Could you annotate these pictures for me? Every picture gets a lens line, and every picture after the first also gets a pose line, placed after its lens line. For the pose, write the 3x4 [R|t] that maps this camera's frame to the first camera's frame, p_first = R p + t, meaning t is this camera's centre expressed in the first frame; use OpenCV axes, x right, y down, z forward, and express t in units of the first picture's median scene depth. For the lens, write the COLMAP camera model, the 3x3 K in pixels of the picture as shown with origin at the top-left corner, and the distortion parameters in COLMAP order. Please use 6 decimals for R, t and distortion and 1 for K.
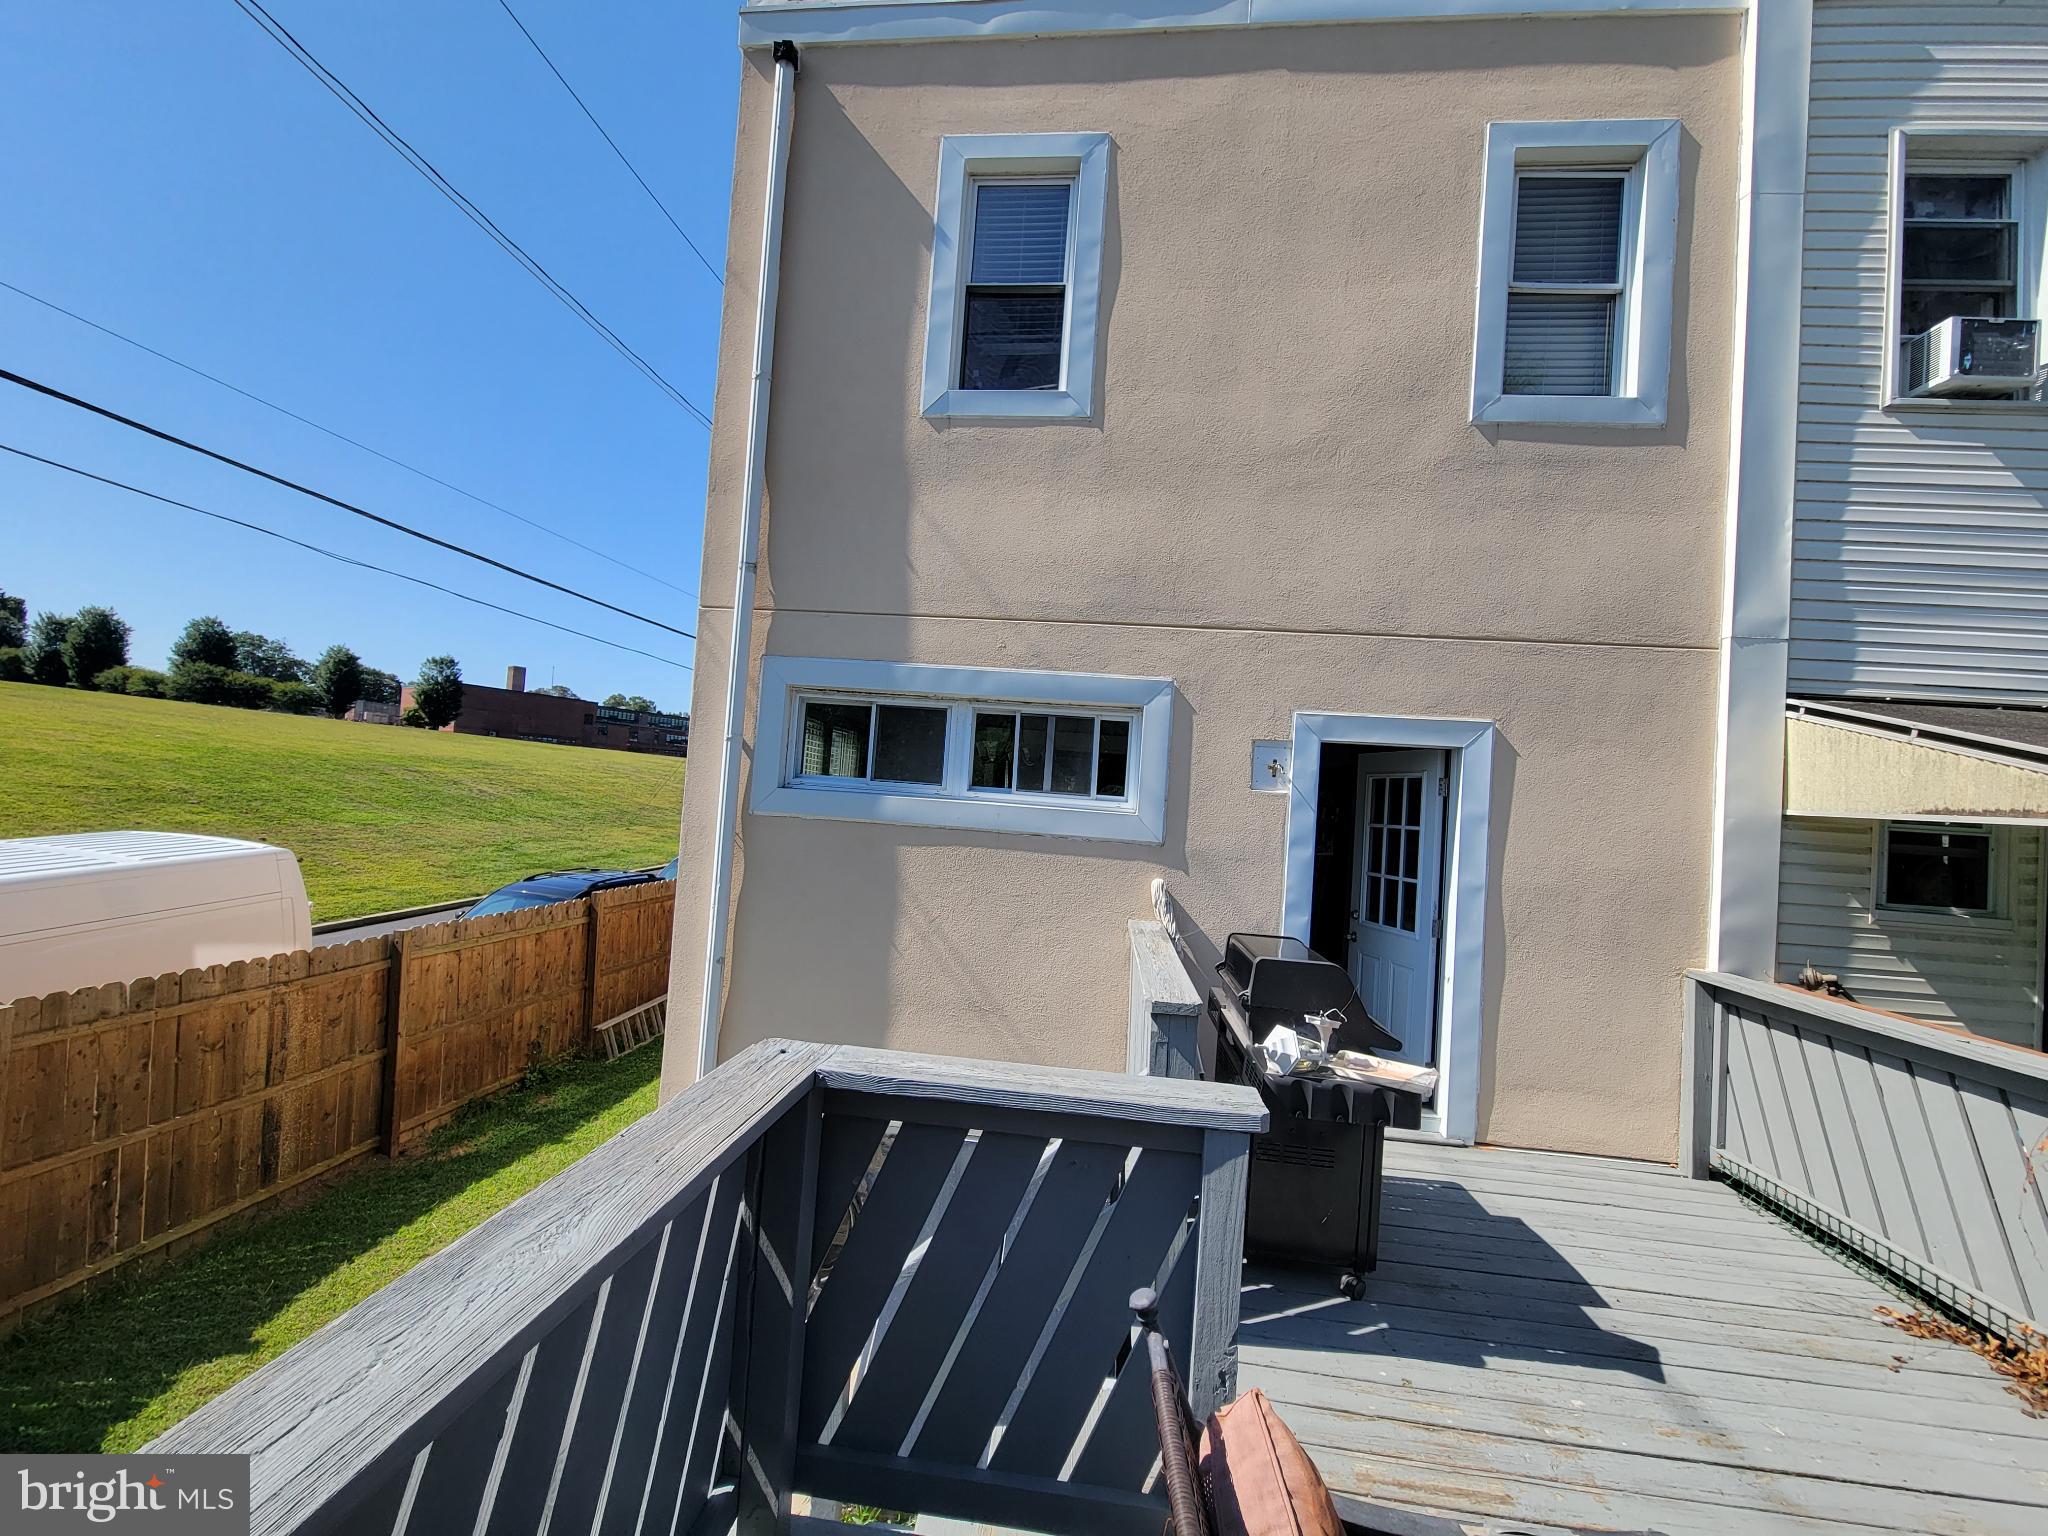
lens RADIAL K [[830.4, 0, 1024.0], [0, 830.4, 768.0], [0, 0, 1]] dist [0.003282, -0.002392]
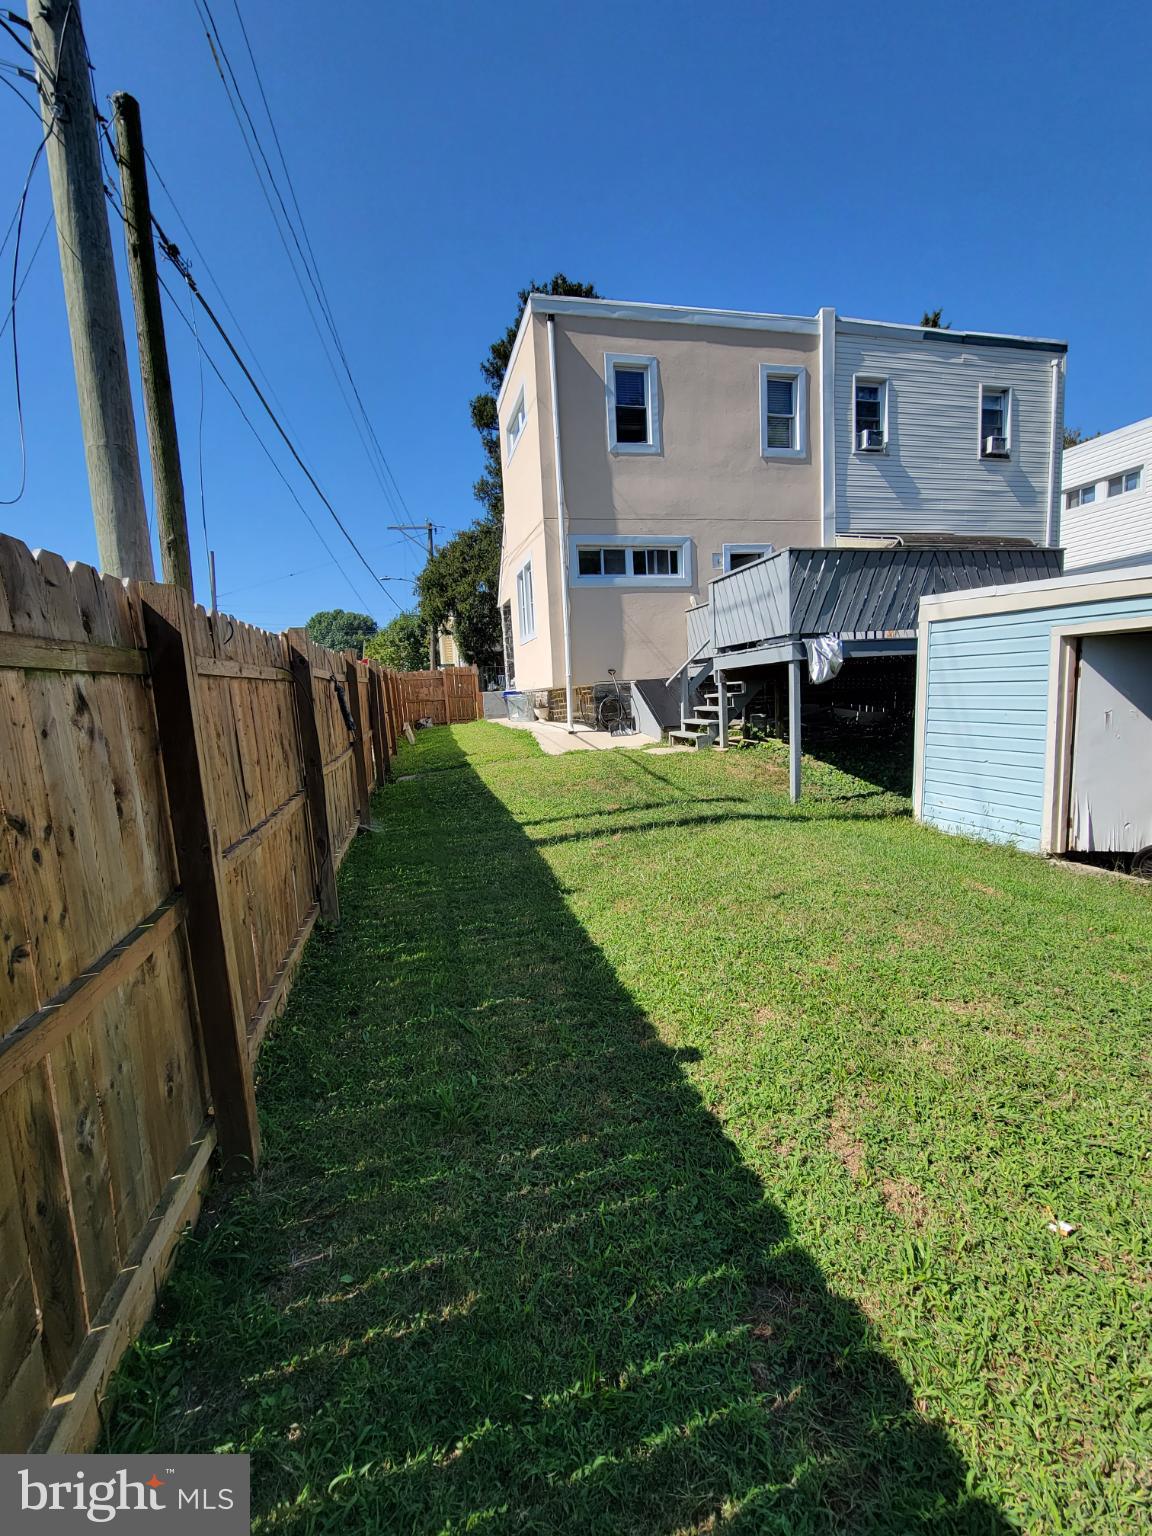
lens RADIAL K [[622.8, 0, 569.0], [0, 622.8, 761.4], [0, 0, 1]] dist [0.003282, -0.002392]
pose [[0.933015, -0.152982, 0.325699, -1.259612], [0.105442, 0.981628, 0.159021, 0.340005], [-0.344043, -0.114026, 0.932005, -1.307461]]
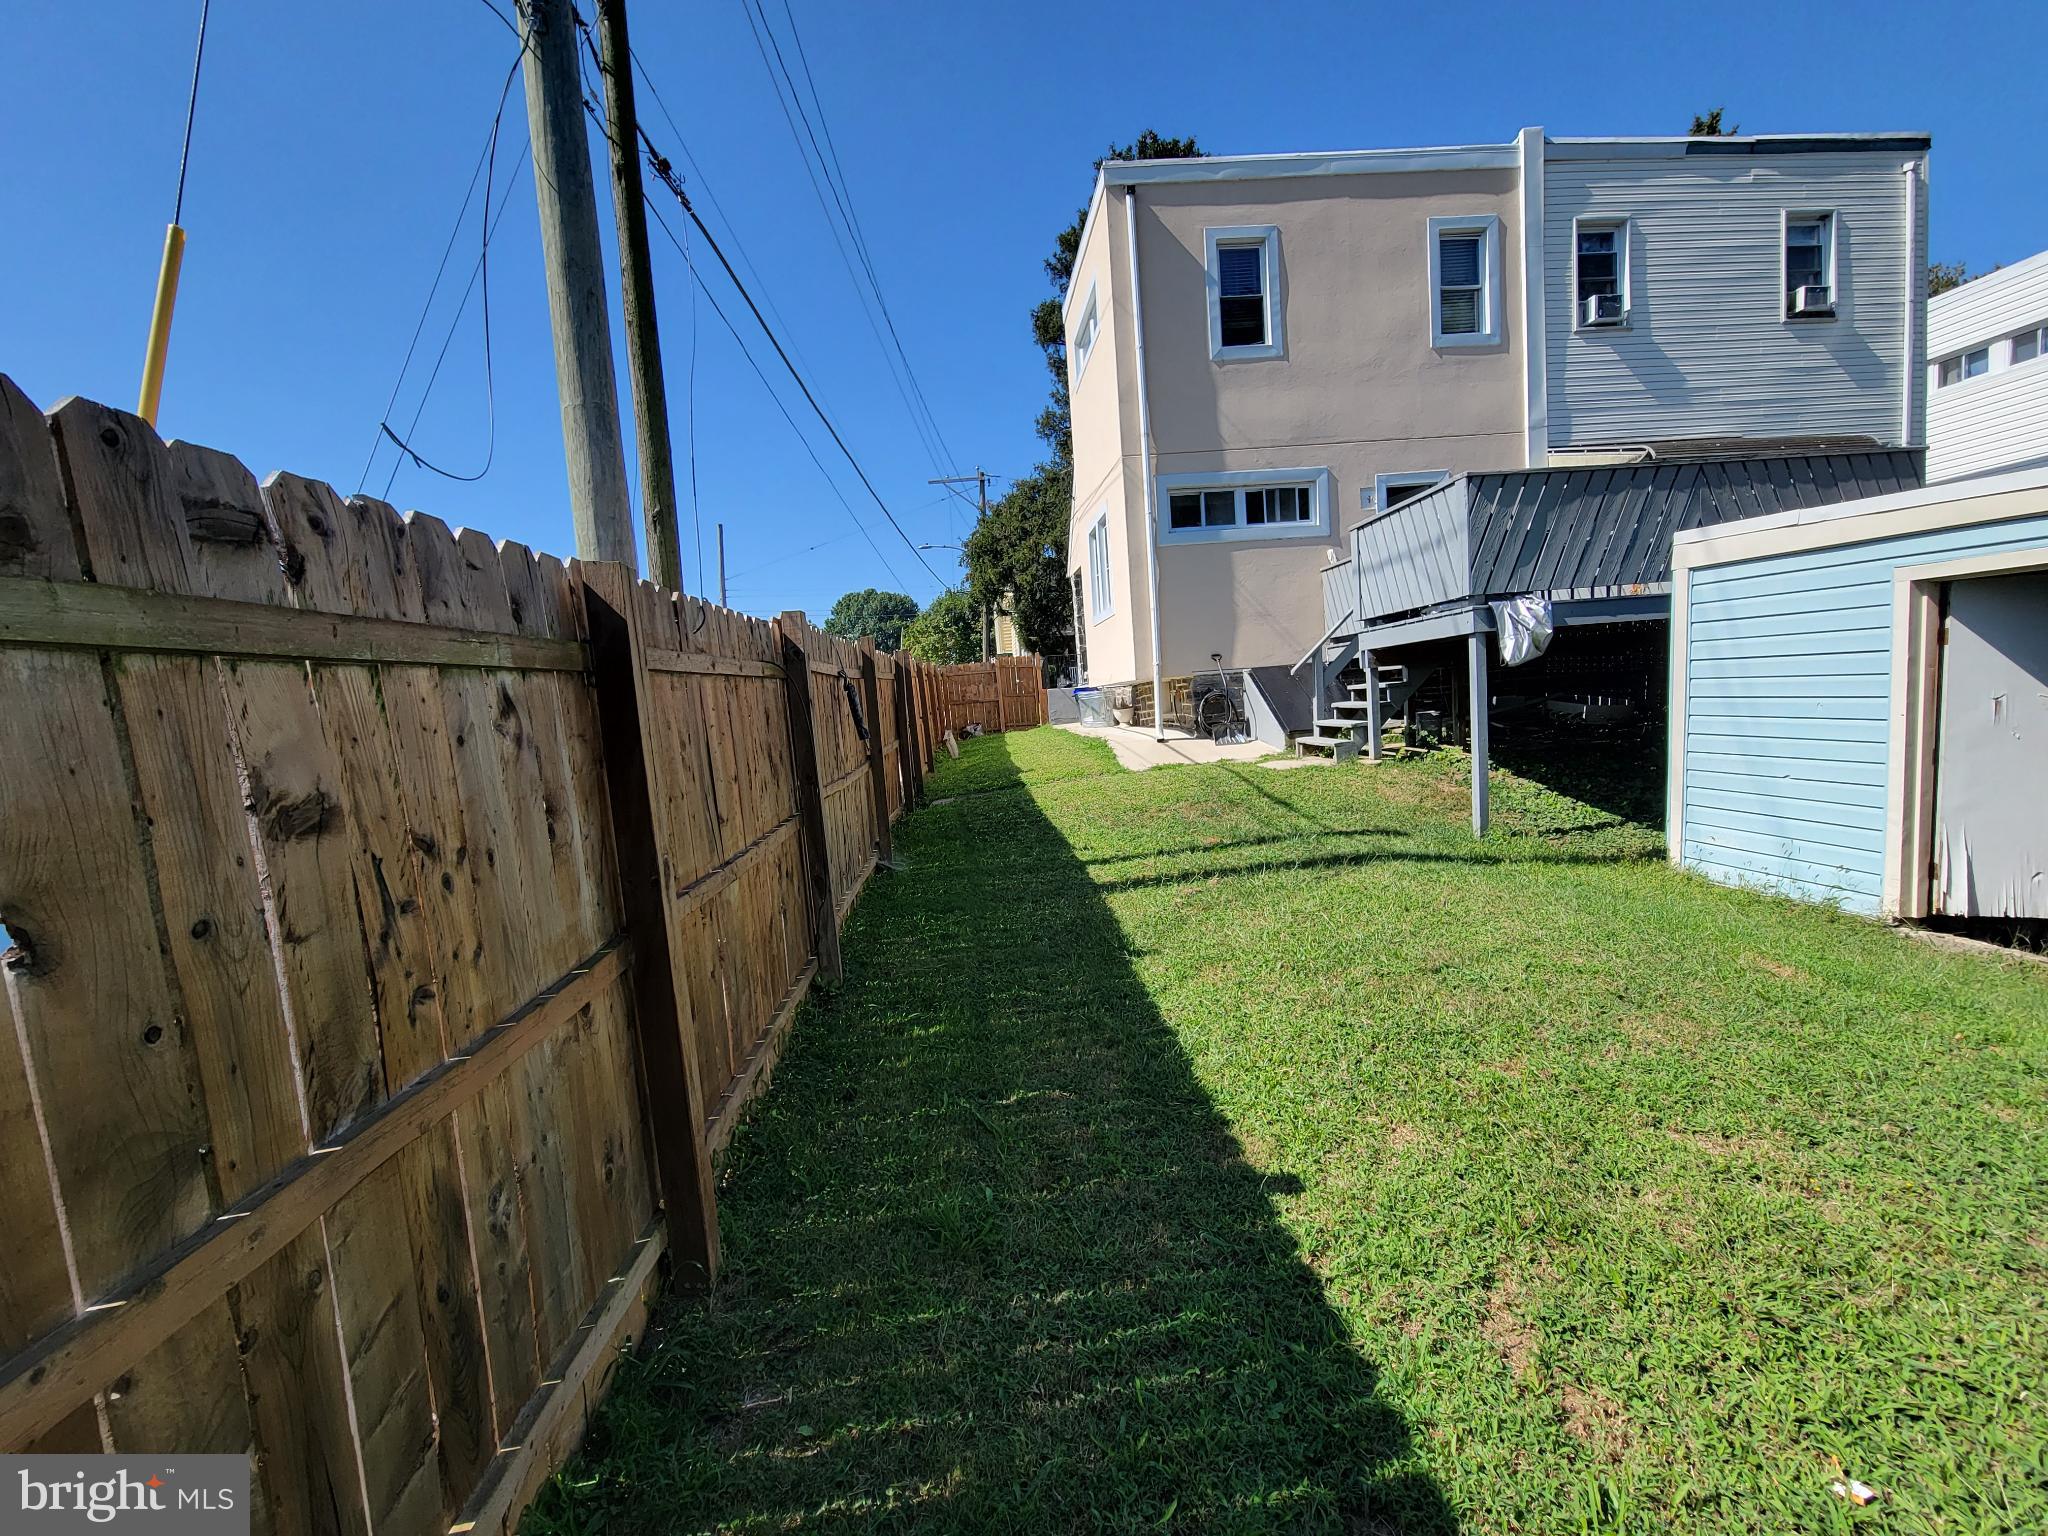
lens RADIAL K [[830.4, 0, 1024.0], [0, 830.4, 768.0], [0, 0, 1]] dist [0.003282, -0.002392]
pose [[0.973899, -0.153639, 0.167082, -1.241560], [0.133906, 0.983253, 0.123623, 0.344415], [-0.183277, -0.098023, 0.978162, -1.314557]]
